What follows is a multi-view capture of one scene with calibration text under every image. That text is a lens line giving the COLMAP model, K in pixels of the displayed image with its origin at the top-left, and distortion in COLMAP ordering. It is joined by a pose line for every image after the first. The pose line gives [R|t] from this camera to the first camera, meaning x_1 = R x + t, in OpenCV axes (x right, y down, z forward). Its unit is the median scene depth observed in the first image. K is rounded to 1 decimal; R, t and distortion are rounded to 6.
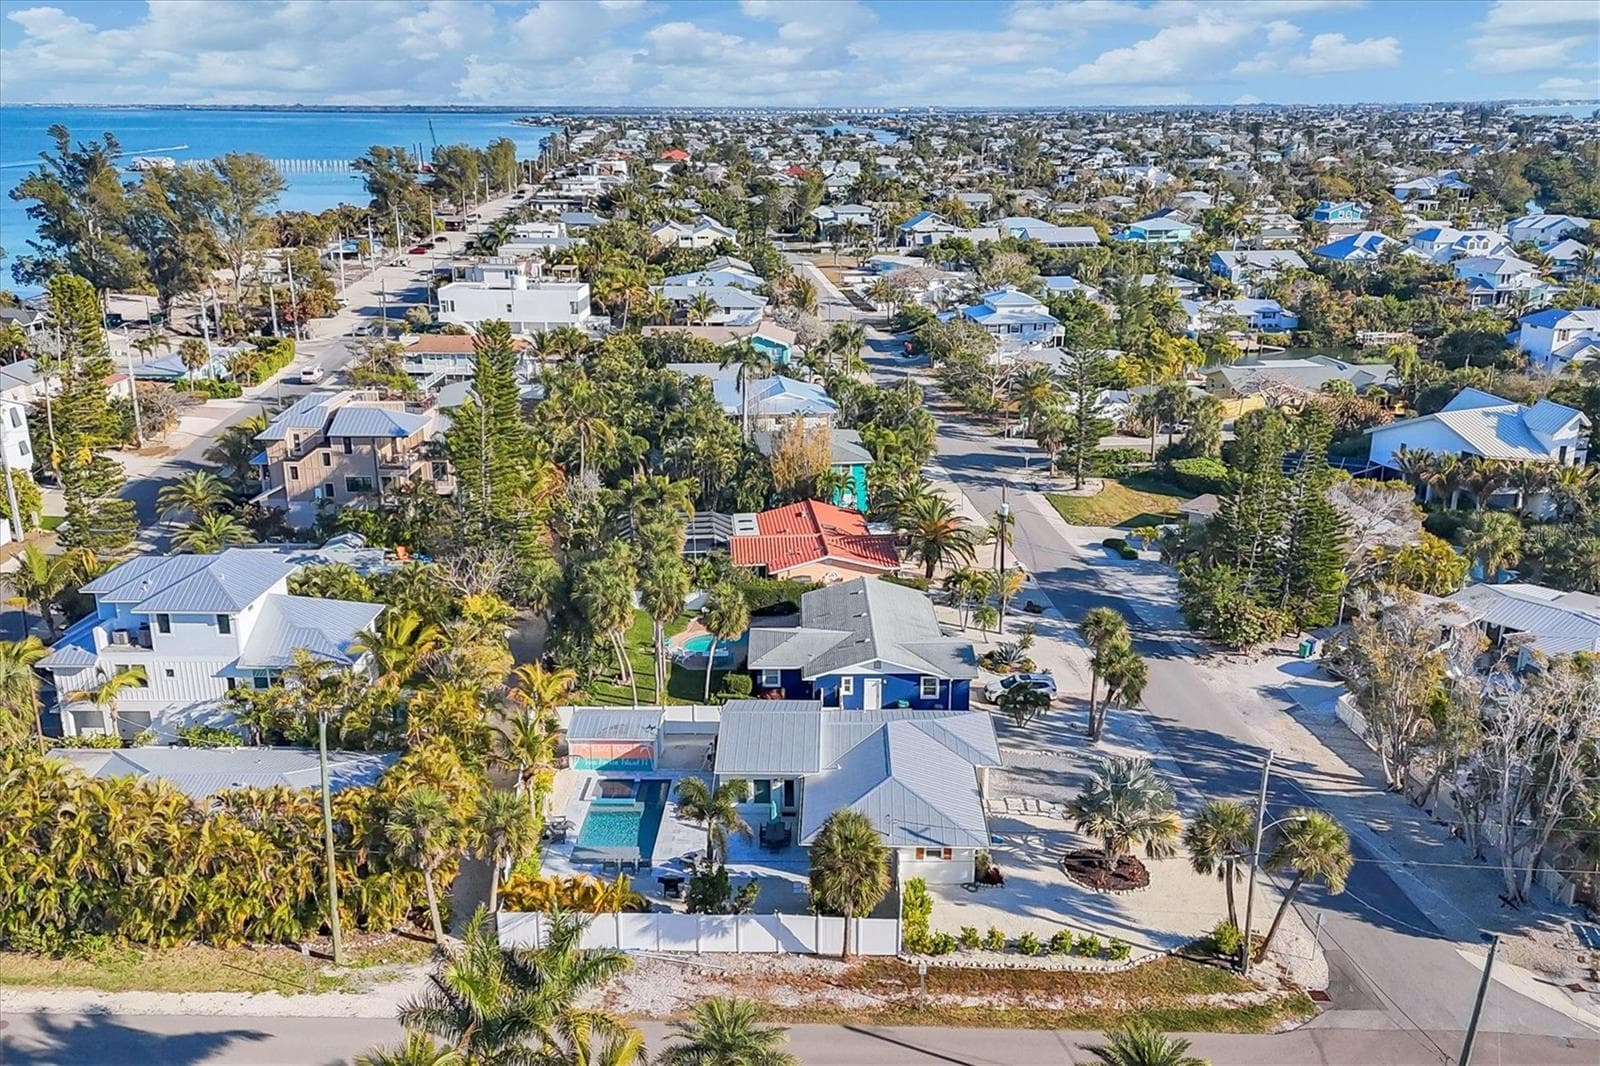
lens RADIAL K [[1347.3, 0, 776.8], [0, 1347.3, 529.6], [0, 0, 1]] dist [0.058860, -0.010345]
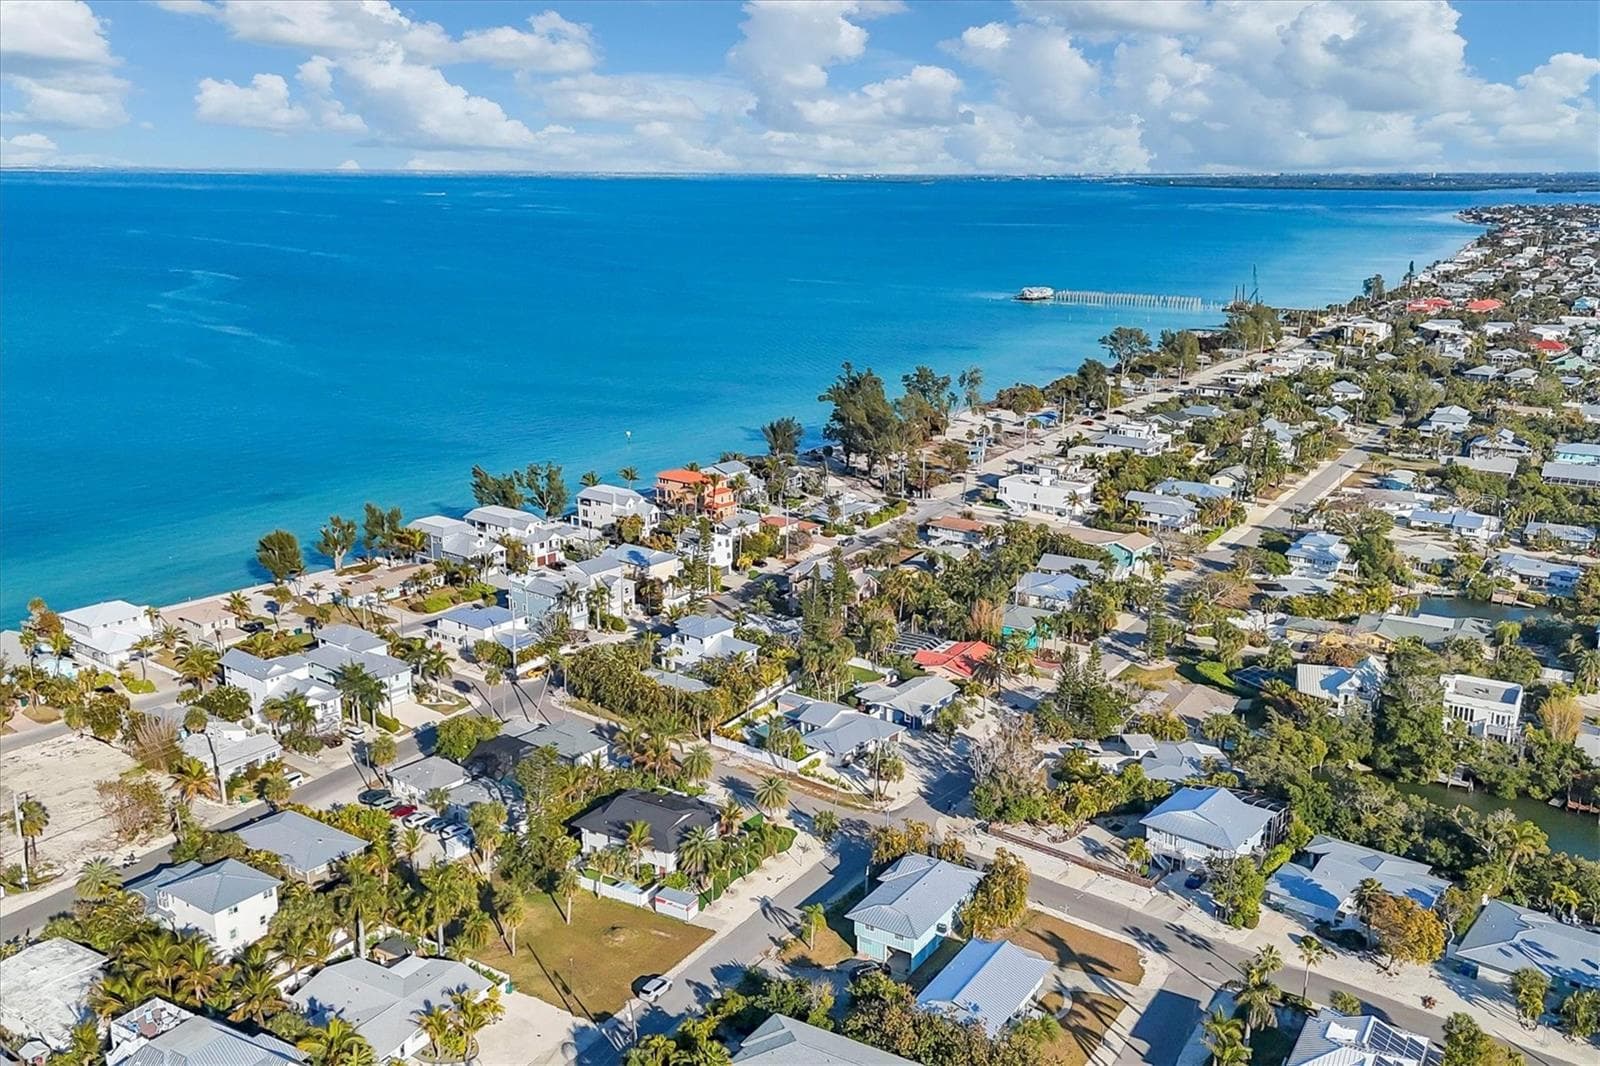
lens RADIAL K [[1360.0, 0, 782.4], [0, 1360.0, 535.1], [0, 0, 1]] dist [0.058983, -0.012031]
pose [[0.787732, 0.150884, -0.597254, 1.502814], [-0.176054, 0.984243, 0.016447, -0.242389], [0.590325, 0.092193, 0.801883, -1.359451]]
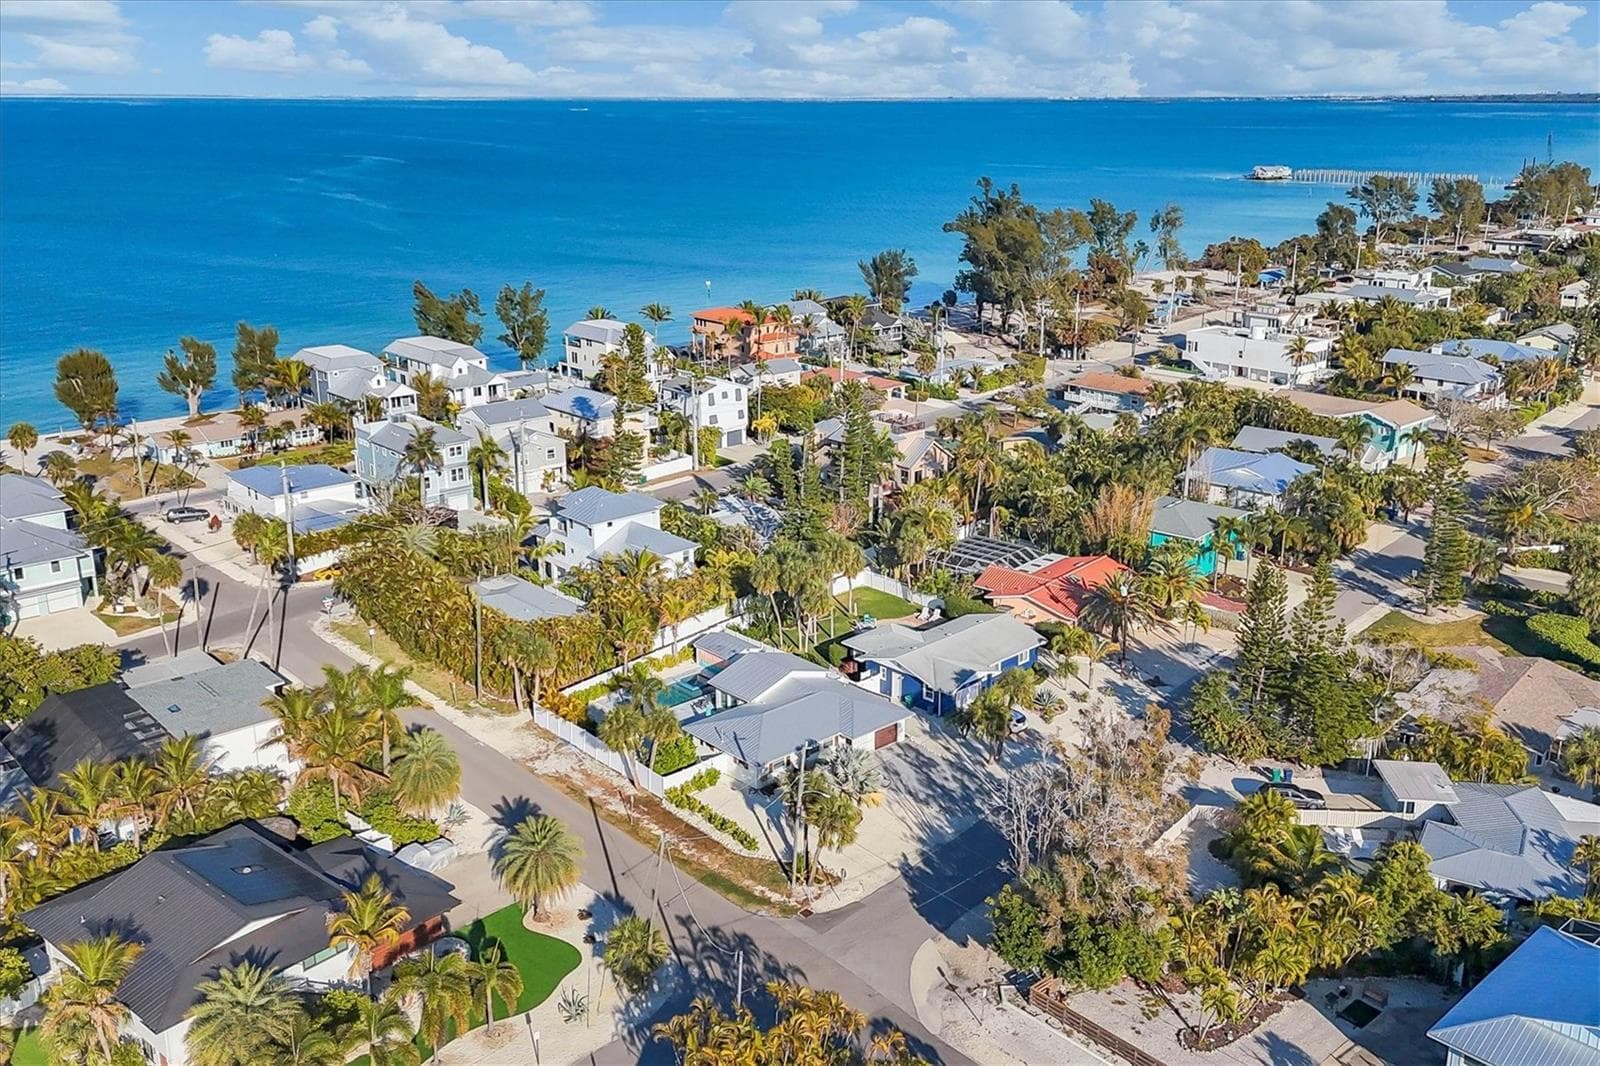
lens RADIAL K [[1357.9, 0, 806.4], [0, 1357.9, 510.2], [0, 0, 1]] dist [0.073892, -0.120356]
pose [[0.691830, 0.202790, -0.692998, 0.952901], [-0.208929, 0.974918, 0.076711, -0.140676], [0.691172, 0.091717, 0.716846, -0.069361]]
